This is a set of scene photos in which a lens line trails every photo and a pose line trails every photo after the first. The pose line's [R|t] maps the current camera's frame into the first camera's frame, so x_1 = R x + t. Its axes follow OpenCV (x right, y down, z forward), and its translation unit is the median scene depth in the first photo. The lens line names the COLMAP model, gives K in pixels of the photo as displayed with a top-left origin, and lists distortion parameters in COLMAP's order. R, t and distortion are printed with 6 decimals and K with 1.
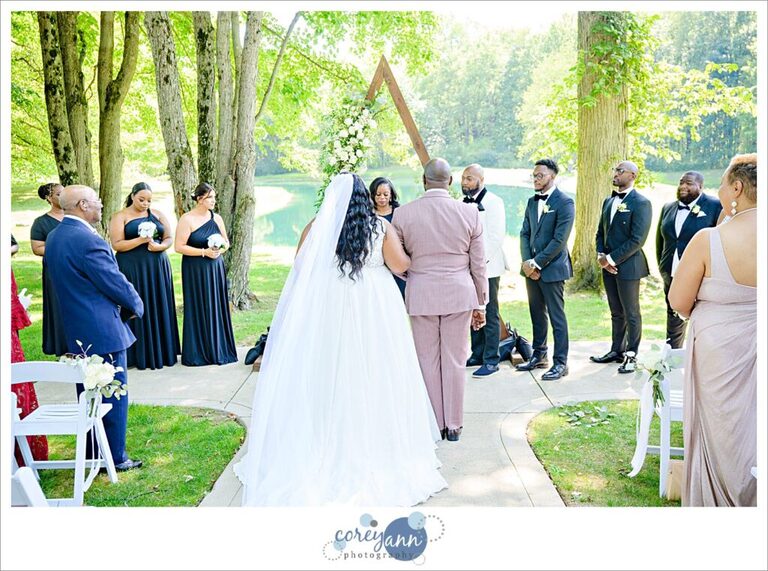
lens RADIAL K [[720.1, 0, 384.3], [0, 720.1, 264.4], [0, 0, 1]] dist [0.015734, 0.000000]
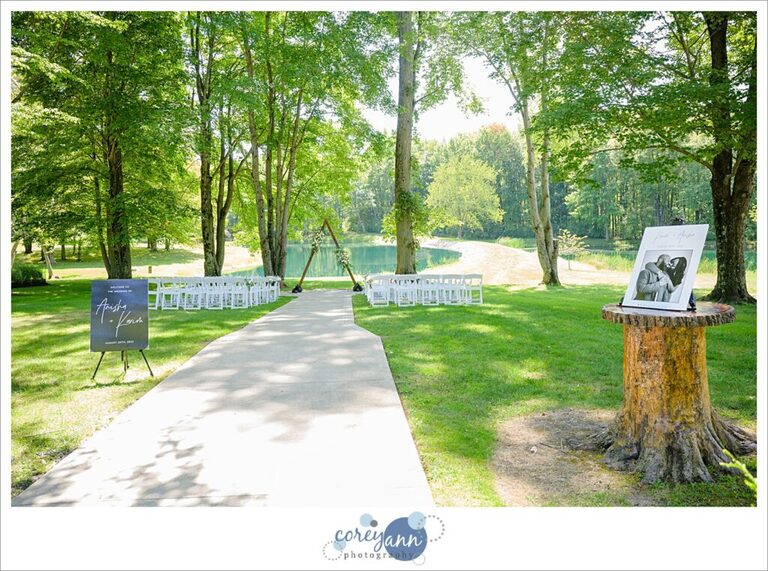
lens RADIAL K [[568.8, 0, 387.4], [0, 568.8, 282.6], [0, 0, 1]] dist [-0.093473, 0.004668]
pose [[0.996885, -0.007154, 0.078541, 0.055860], [0.010630, 0.998978, -0.043935, 0.147637], [-0.078147, 0.044633, 0.995942, -1.462780]]
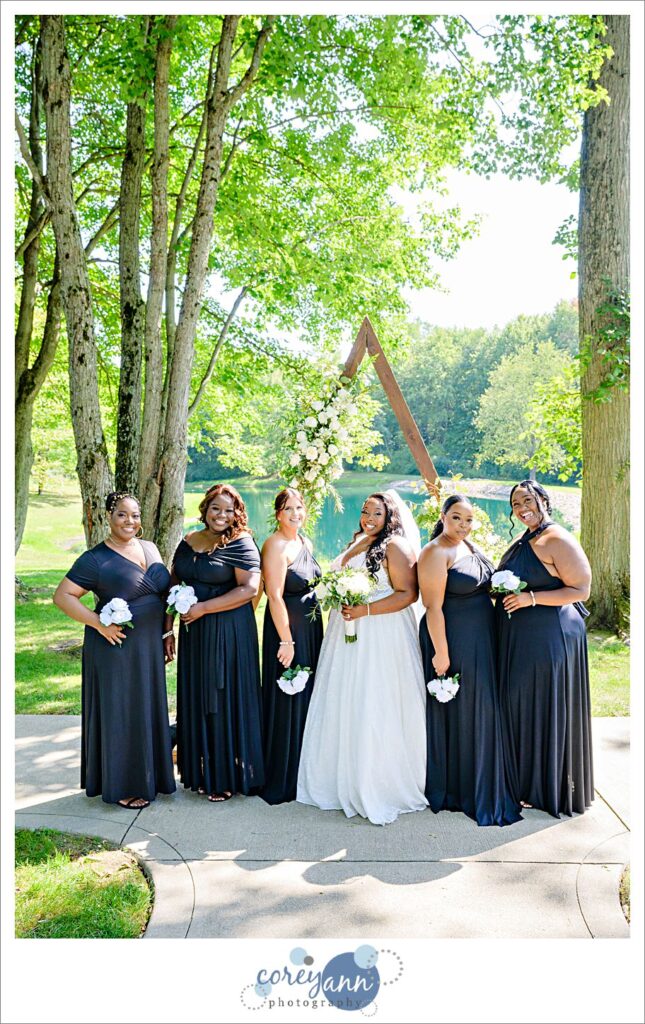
lens RADIAL K [[781.9, 0, 318.9], [0, 781.9, 470.9], [0, 0, 1]] dist [-0.085766, 0.032126]
pose [[0.999849, 0.015018, -0.008708, -0.026552], [-0.016073, 0.990379, -0.137448, -0.017974], [0.006560, 0.137567, 0.990471, 0.155889]]
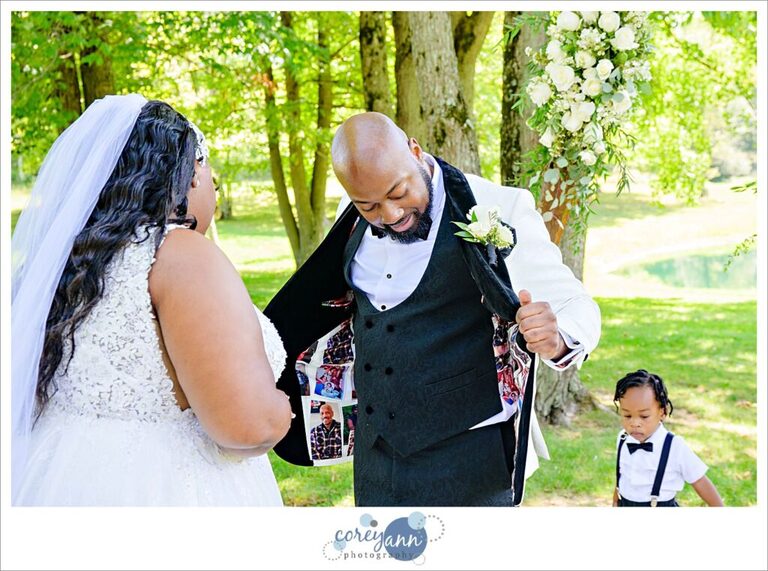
lens RADIAL K [[1075.8, 0, 385.4], [0, 1075.8, 279.3], [0, 0, 1]] dist [-0.114990, 0.000000]
pose [[0.834849, 0.035001, -0.549365, 0.111657], [-0.049917, 0.998678, -0.012231, -0.022510], [0.548211, 0.037634, 0.835493, 0.313645]]
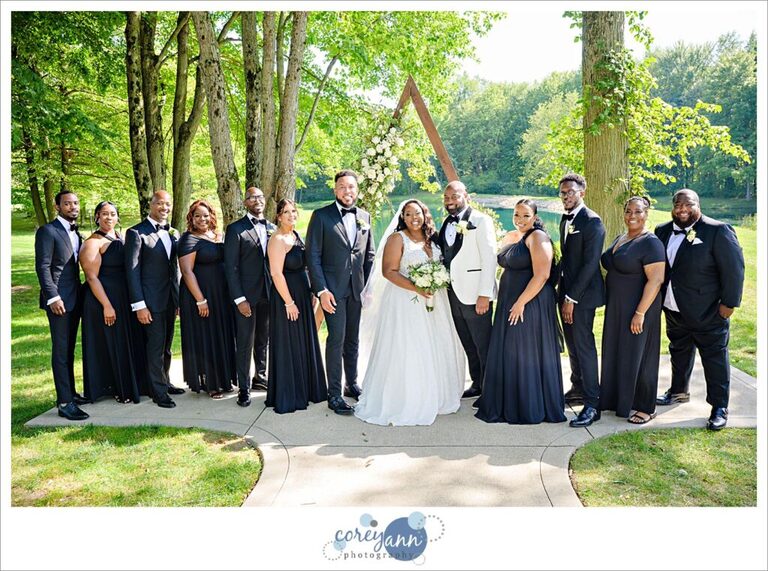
lens RADIAL K [[568.8, 0, 382.7], [0, 568.8, 263.8], [0, 0, 1]] dist [-0.093473, 0.004668]
pose [[0.998731, 0.000354, -0.050352, -0.000461], [-0.000996, 0.999918, -0.012743, -0.010135], [0.050343, 0.012777, 0.998650, 0.138127]]
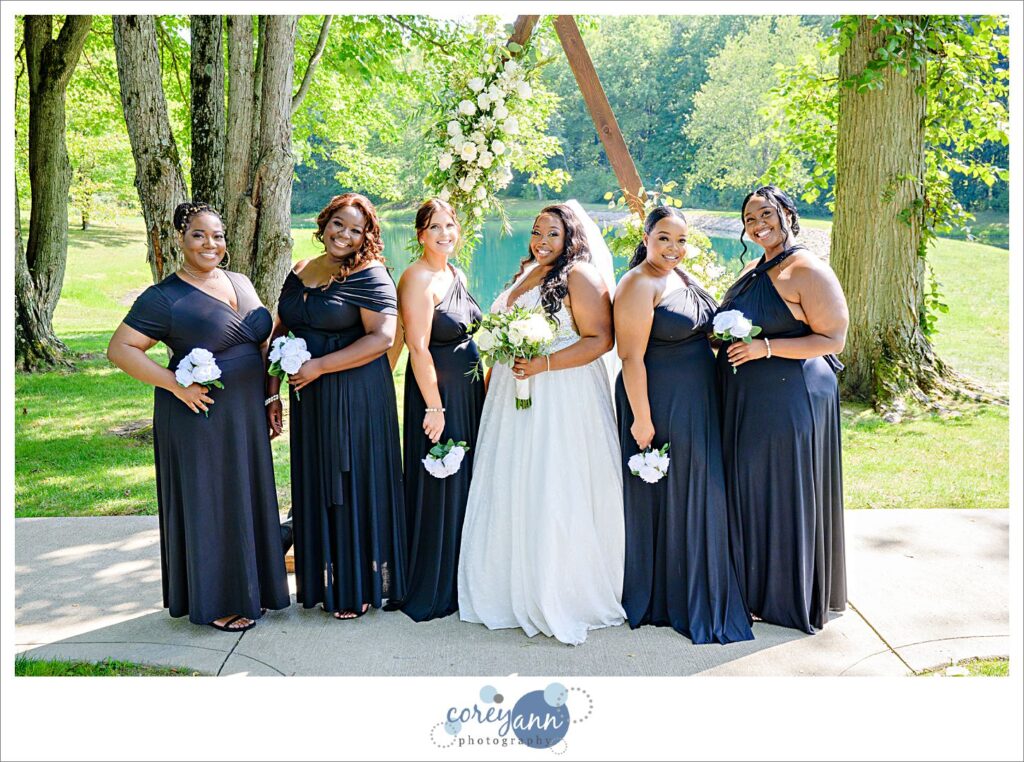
lens RADIAL K [[1044.2, 0, 515.6], [0, 1044.2, 359.0], [0, 0, 1]] dist [0.040118, 0.000000]
pose [[0.999405, 0.009517, 0.033147, -0.029002], [-0.009946, 0.999869, 0.012803, -0.008746], [-0.033021, -0.013125, 0.999368, 0.164976]]
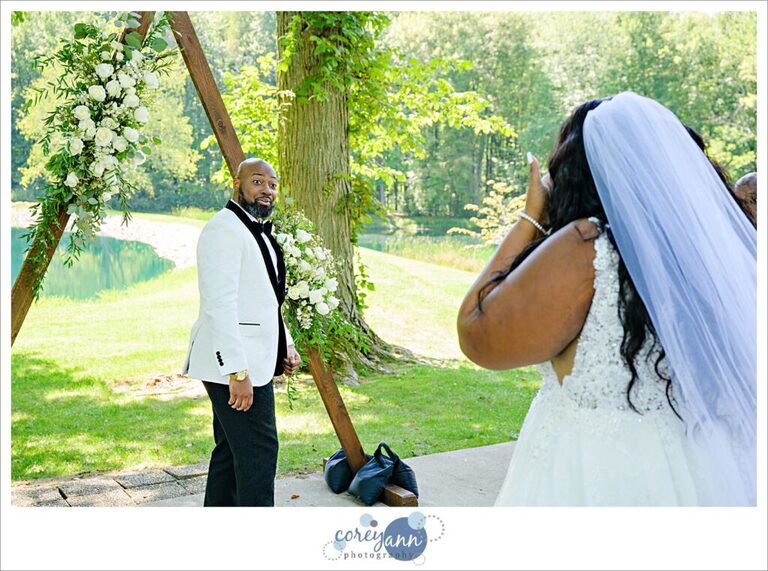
lens RADIAL K [[983.6, 0, 374.6], [0, 983.6, 269.3], [0, 0, 1]] dist [0.172309, 0.000000]
pose [[0.854216, -0.015039, 0.519701, -0.164370], [0.050600, 0.997241, -0.054312, -0.007172], [-0.517451, 0.072691, 0.852620, 0.200731]]
